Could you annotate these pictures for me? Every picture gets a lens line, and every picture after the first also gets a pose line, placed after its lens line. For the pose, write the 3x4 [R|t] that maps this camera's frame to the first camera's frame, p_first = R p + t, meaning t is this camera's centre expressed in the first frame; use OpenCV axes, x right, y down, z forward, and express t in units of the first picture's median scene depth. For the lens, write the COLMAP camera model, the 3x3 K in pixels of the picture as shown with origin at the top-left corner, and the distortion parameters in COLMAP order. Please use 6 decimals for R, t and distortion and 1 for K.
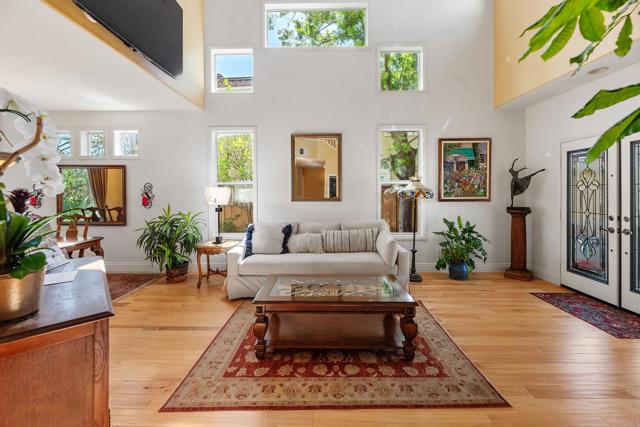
lens RADIAL K [[259.1, 0, 320.0], [0, 259.1, 213.5], [0, 0, 1]] dist [0.000452, -0.000131]
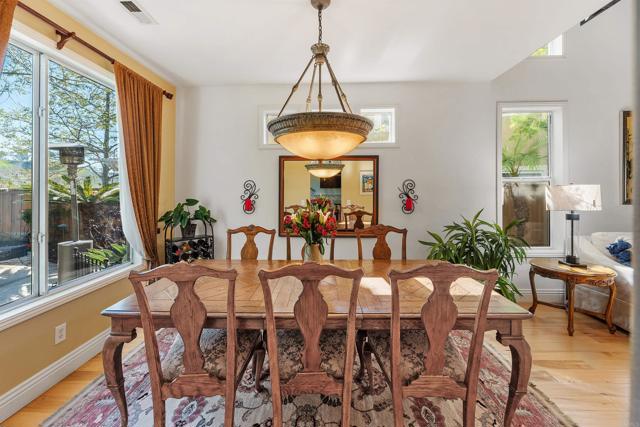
lens RADIAL K [[259.1, 0, 320.0], [0, 259.1, 213.5], [0, 0, 1]] dist [0.000452, -0.000131]
pose [[0.999999, -0.000940, 0.000347, -0.918202], [0.000941, 0.999994, -0.003188, -0.019489], [-0.000344, 0.003188, 0.999995, 0.262977]]
